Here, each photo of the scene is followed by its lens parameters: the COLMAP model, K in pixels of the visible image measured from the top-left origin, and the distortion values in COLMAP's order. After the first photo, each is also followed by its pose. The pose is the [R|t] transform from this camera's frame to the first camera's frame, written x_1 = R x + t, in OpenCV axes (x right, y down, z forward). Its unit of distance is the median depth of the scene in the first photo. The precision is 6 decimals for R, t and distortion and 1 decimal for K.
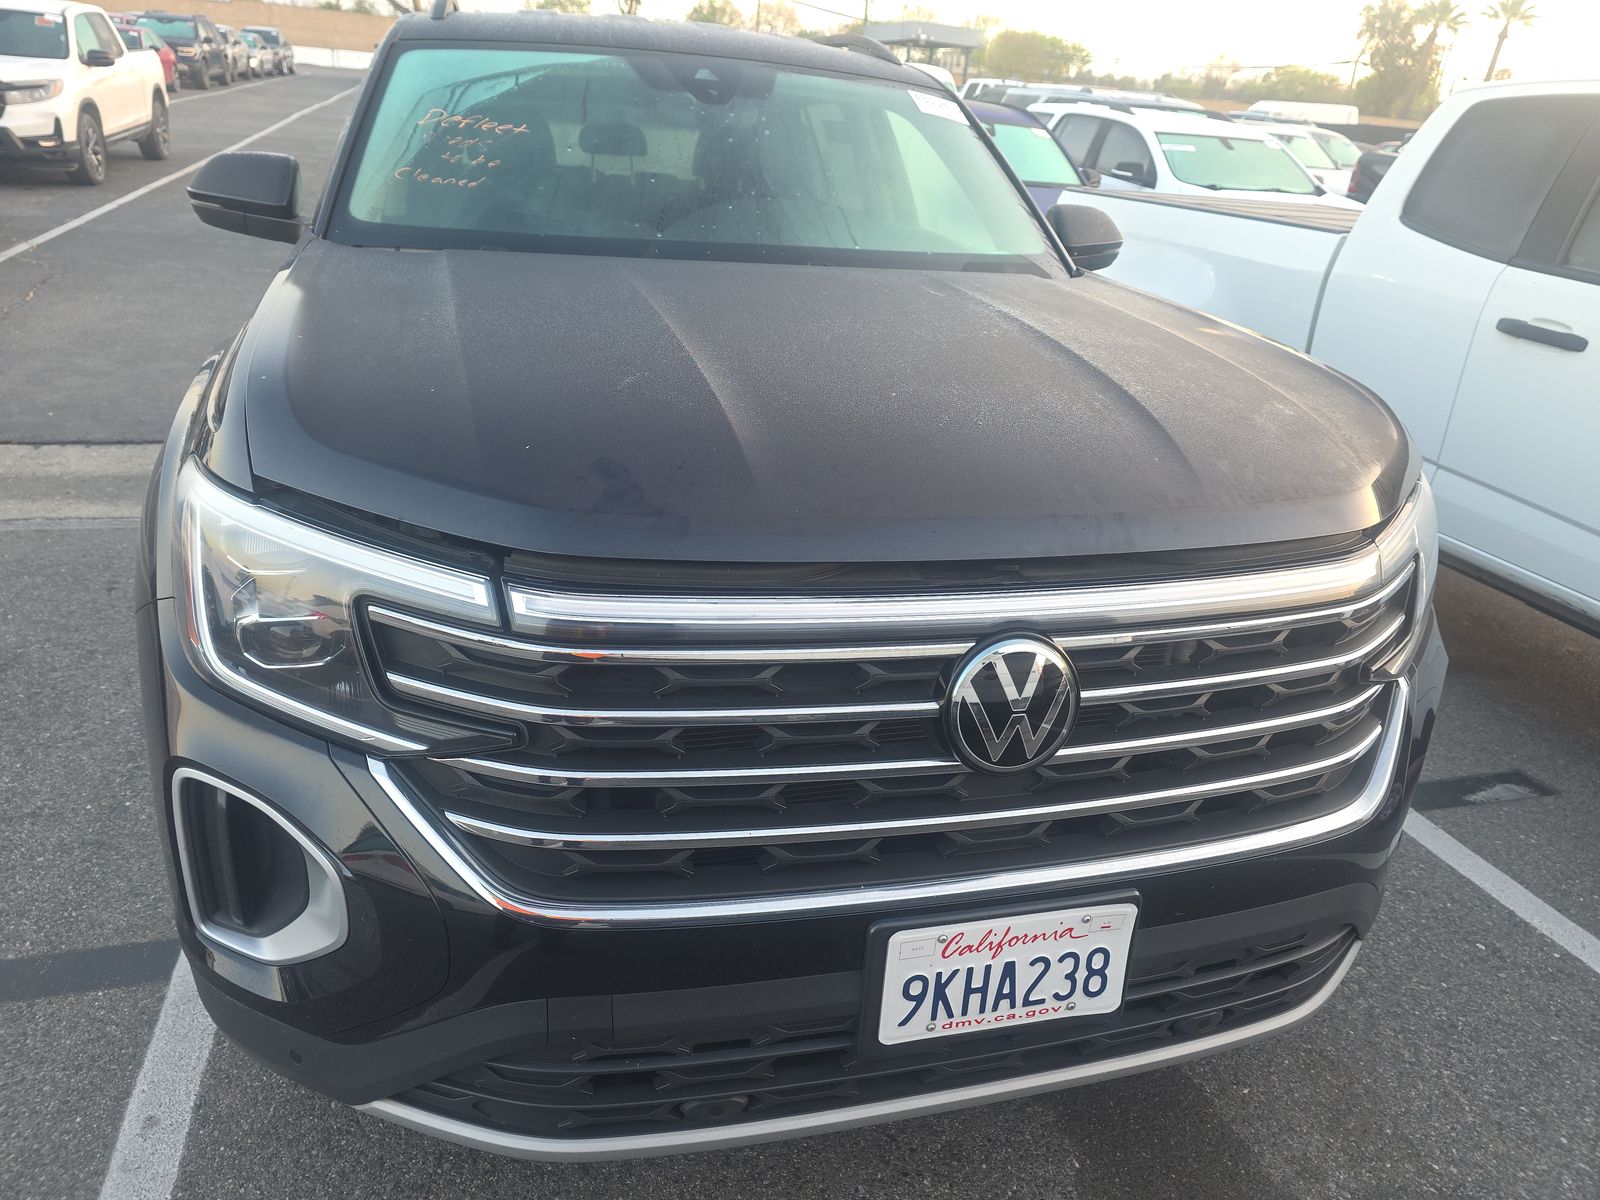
lens RADIAL K [[1104.2, 0, 799.2], [0, 1104.2, 613.7], [0, 0, 1]] dist [0.042595, -0.041636]
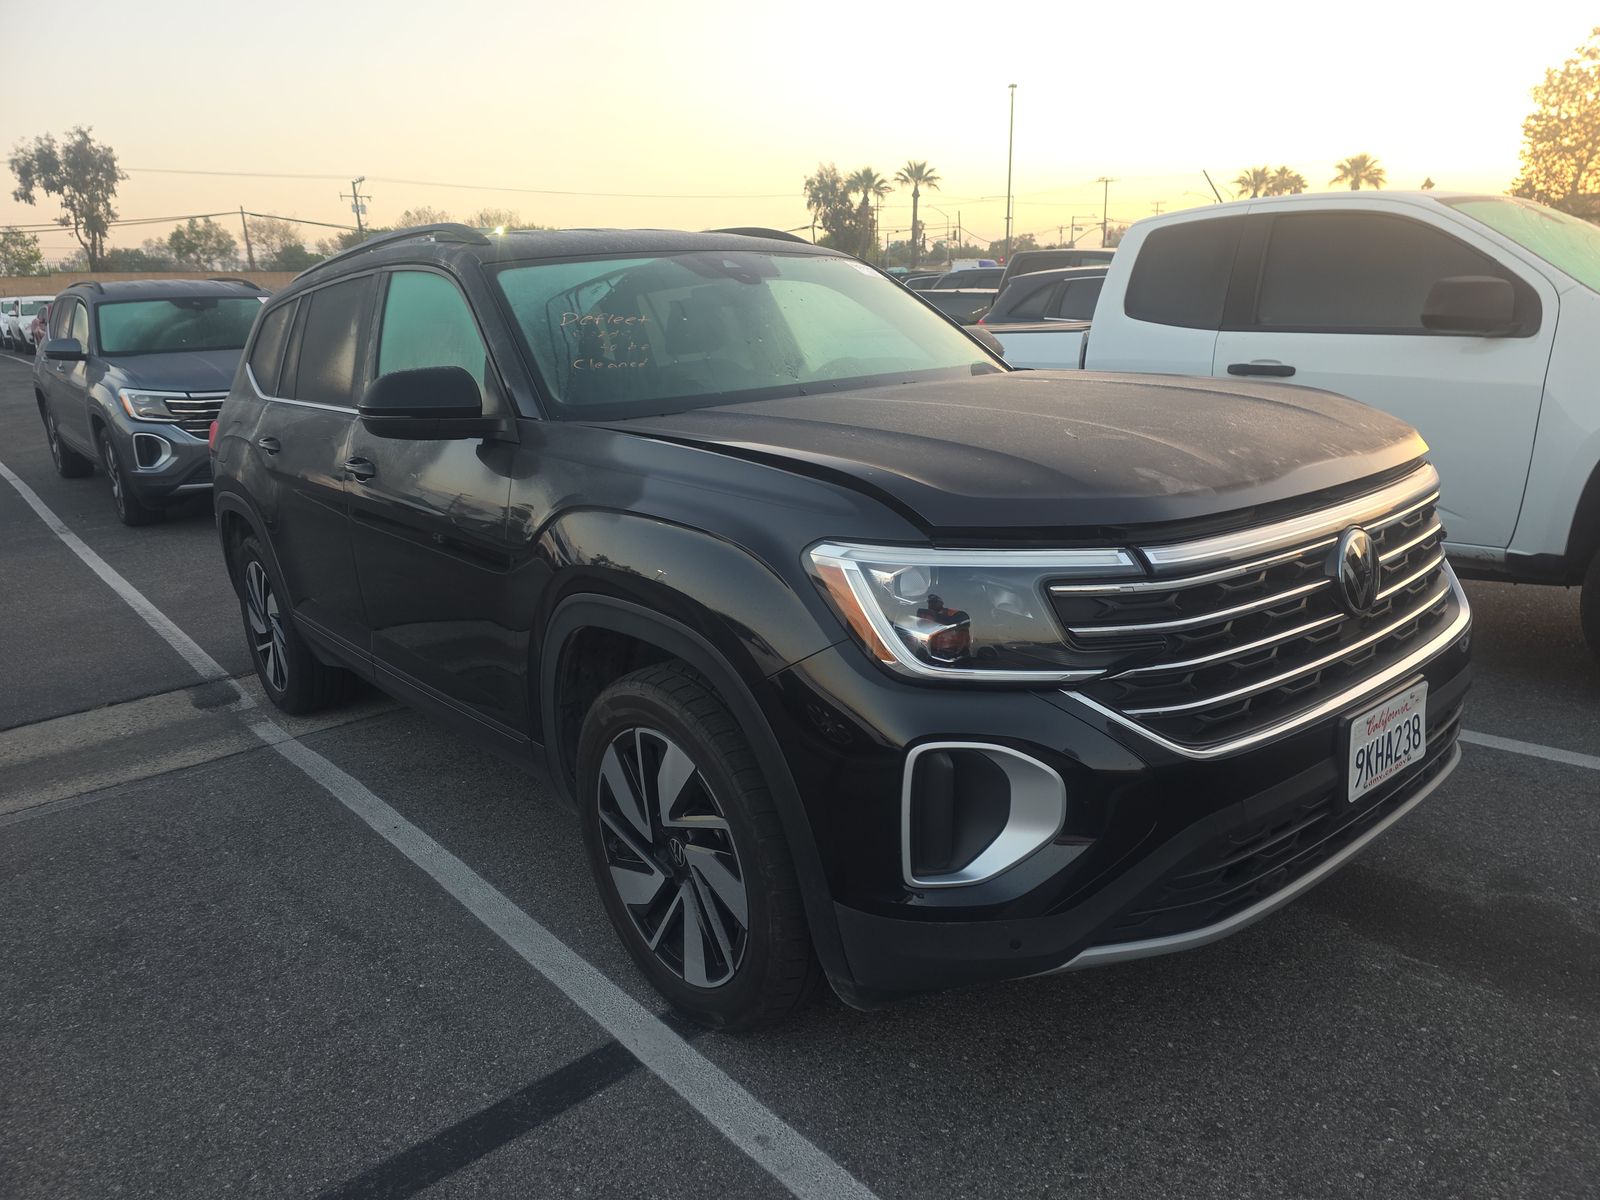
lens RADIAL K [[1104.2, 0, 799.2], [0, 1104.2, 613.7], [0, 0, 1]] dist [0.042595, -0.041636]
pose [[0.902689, -0.220518, 0.369493, -0.526900], [0.271289, 0.958195, -0.090910, 0.029959], [-0.333999, 0.182303, 0.924776, -0.110122]]
